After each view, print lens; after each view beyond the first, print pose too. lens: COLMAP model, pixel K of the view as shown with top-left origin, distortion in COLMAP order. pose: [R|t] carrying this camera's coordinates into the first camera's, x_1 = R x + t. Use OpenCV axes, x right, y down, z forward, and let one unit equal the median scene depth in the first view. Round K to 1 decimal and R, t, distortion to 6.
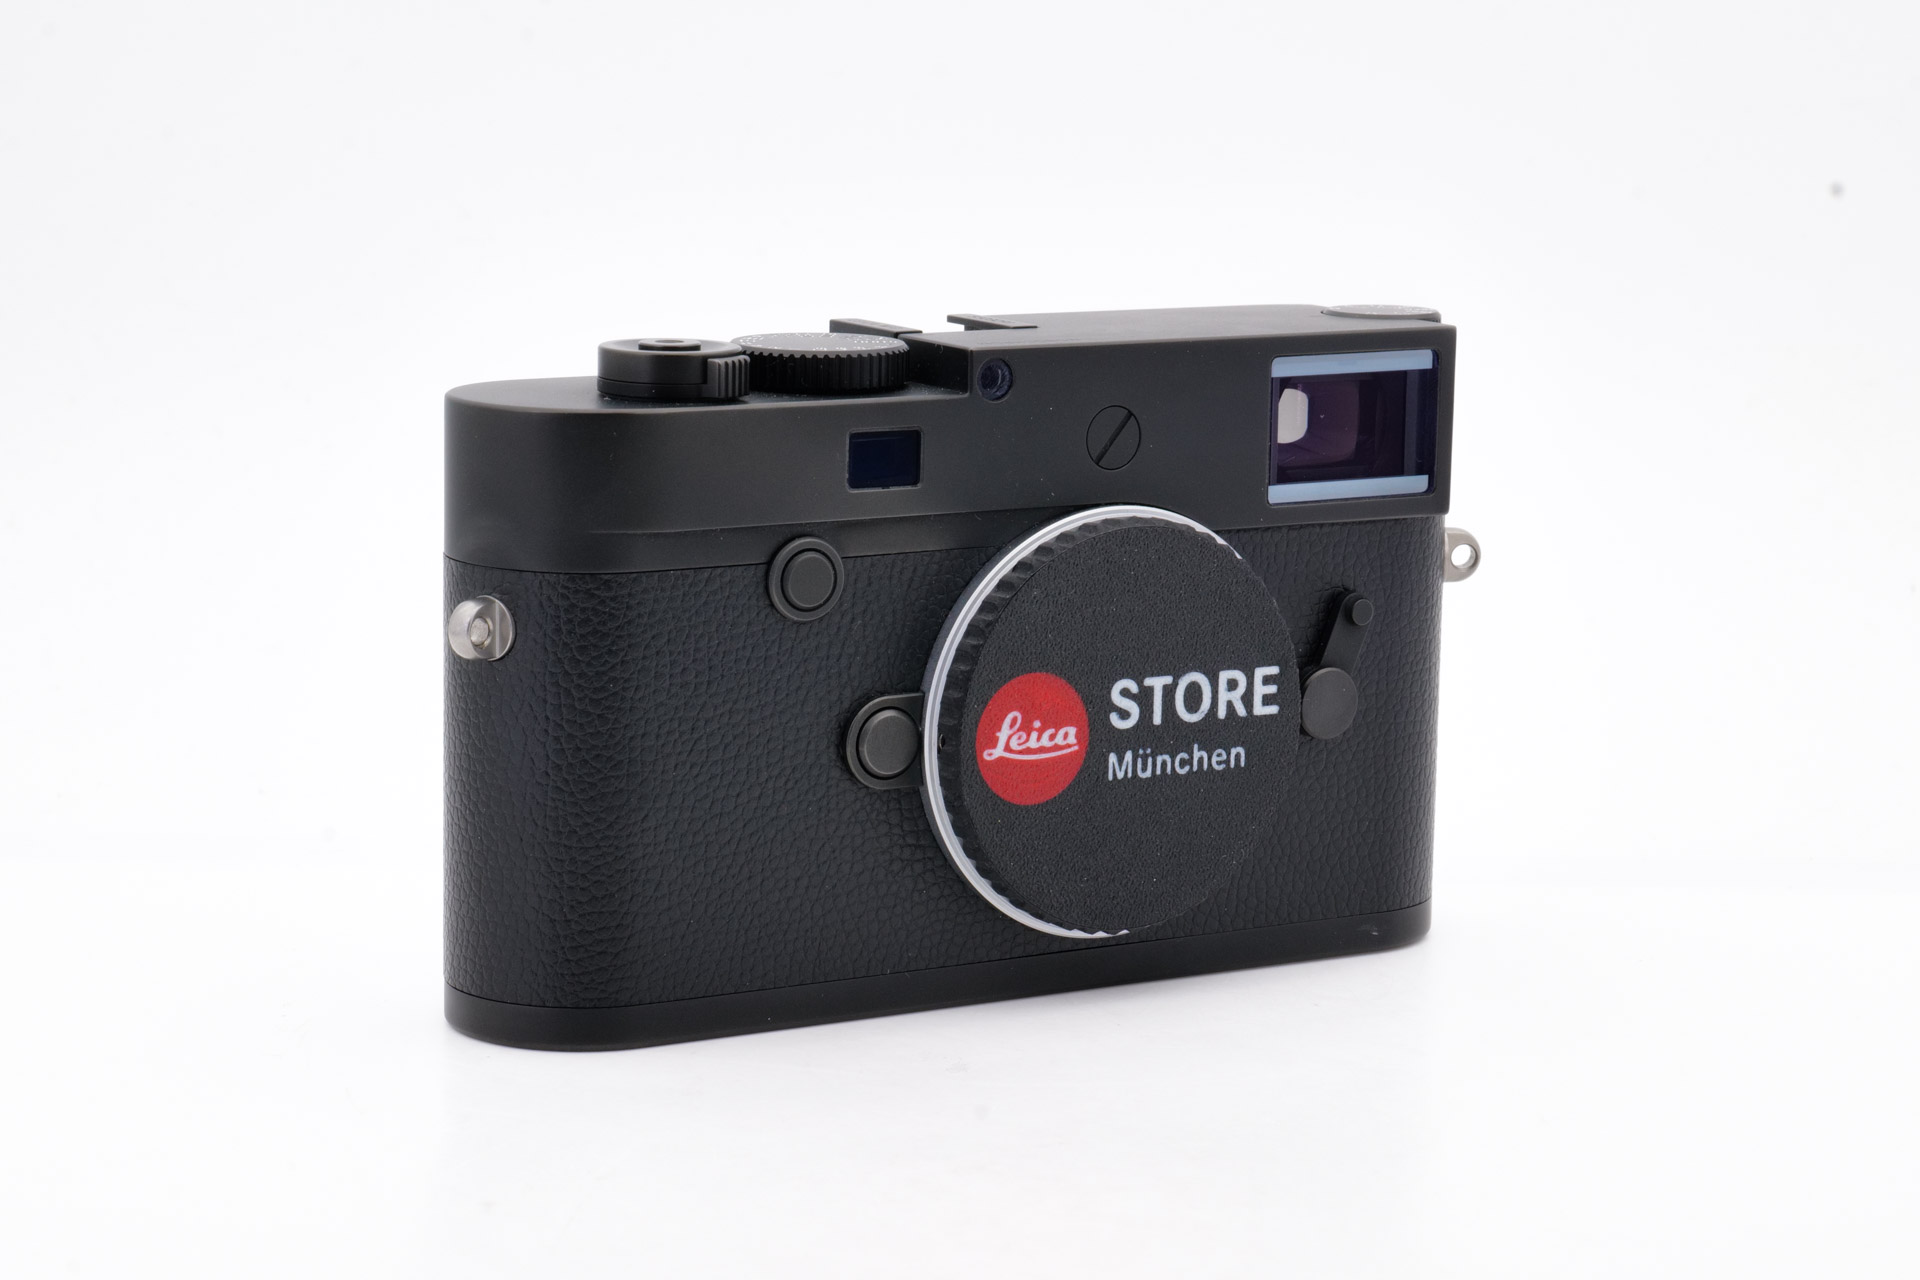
lens RADIAL K [[4222.4, 0, 960.0], [0, 4222.4, 640.0], [0, 0, 1]] dist [0.021217, -0.012420]
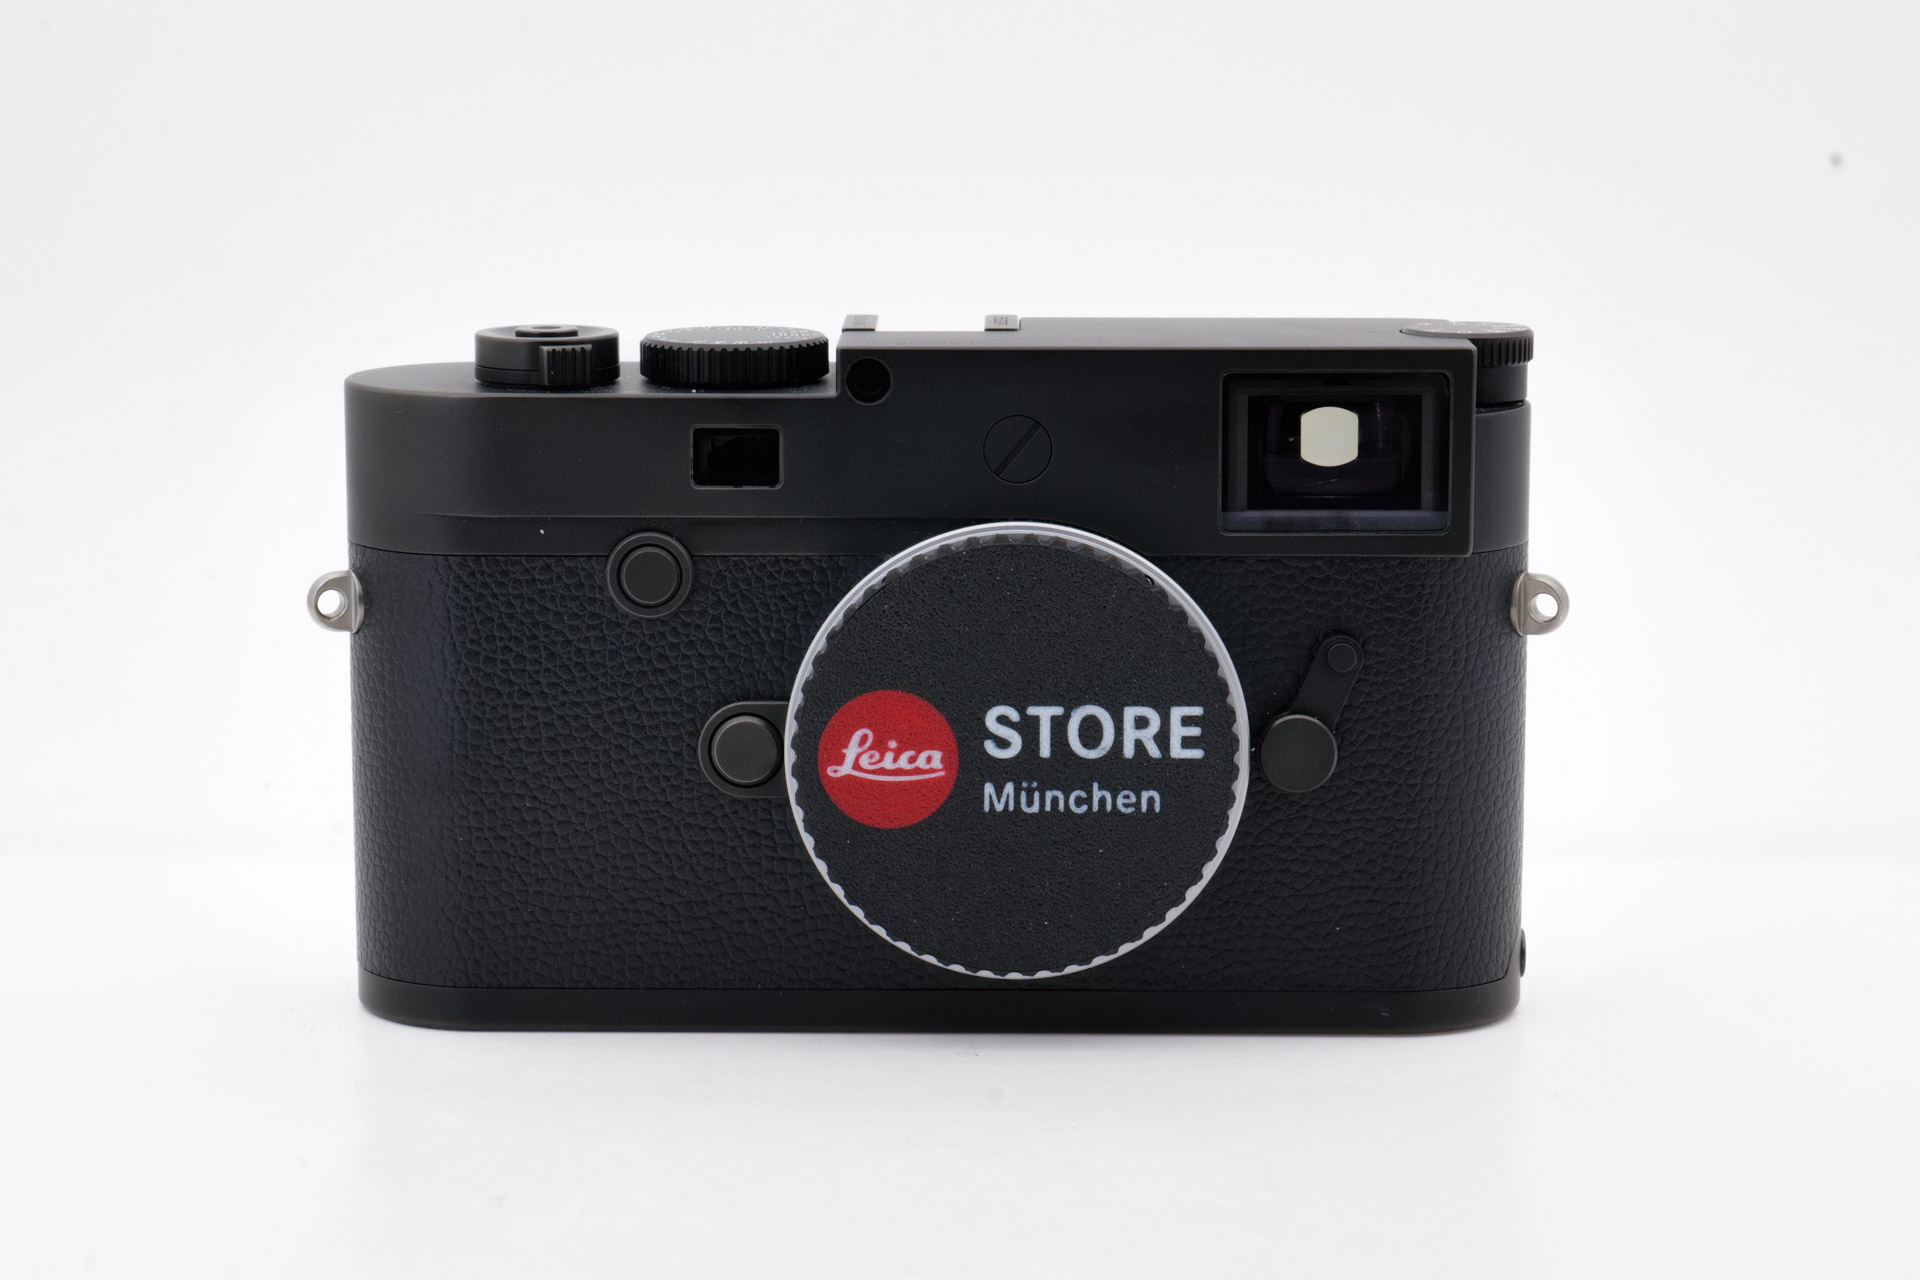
lens RADIAL K [[4222.4, 0, 960.0], [0, 4222.4, 640.0], [0, 0, 1]] dist [0.021217, -0.012420]
pose [[0.851760, 0.069240, -0.519337, 0.519195], [-0.072797, 0.997255, 0.013564, -0.017413], [0.518850, 0.026253, 0.854462, 0.190351]]
